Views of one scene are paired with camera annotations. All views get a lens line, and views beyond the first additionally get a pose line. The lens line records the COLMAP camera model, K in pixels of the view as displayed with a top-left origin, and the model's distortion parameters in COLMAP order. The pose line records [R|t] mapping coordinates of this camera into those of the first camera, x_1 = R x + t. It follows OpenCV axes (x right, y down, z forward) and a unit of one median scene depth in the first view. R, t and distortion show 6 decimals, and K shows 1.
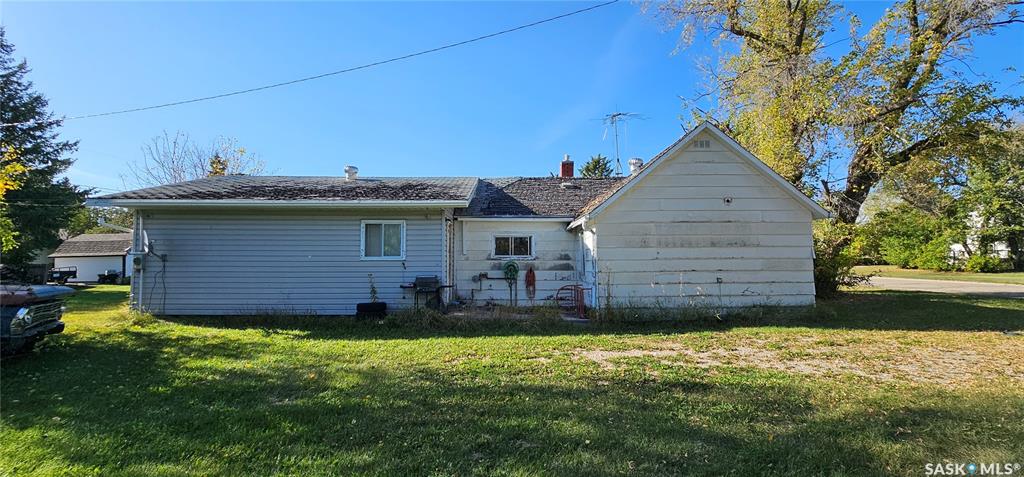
lens RADIAL K [[422.1, 0, 513.6], [0, 422.1, 238.3], [0, 0, 1]] dist [0.001474, 0.000433]
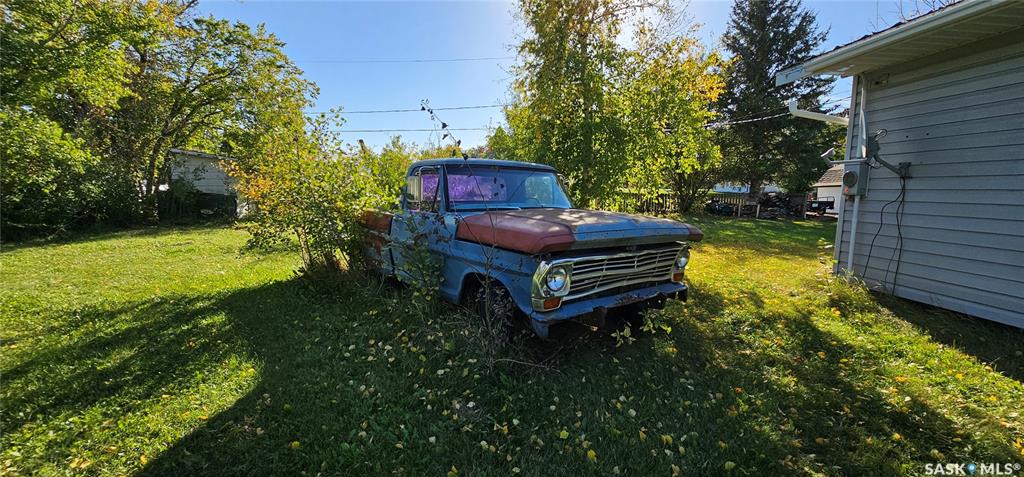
lens RADIAL K [[422.1, 0, 513.6], [0, 422.1, 238.4], [0, 0, 1]] dist [0.001474, 0.000433]
pose [[0.084165, 0.117517, -0.989498, -0.410639], [0.037071, 0.991965, 0.120963, 0.047621], [0.995762, -0.046863, 0.079132, 0.548811]]
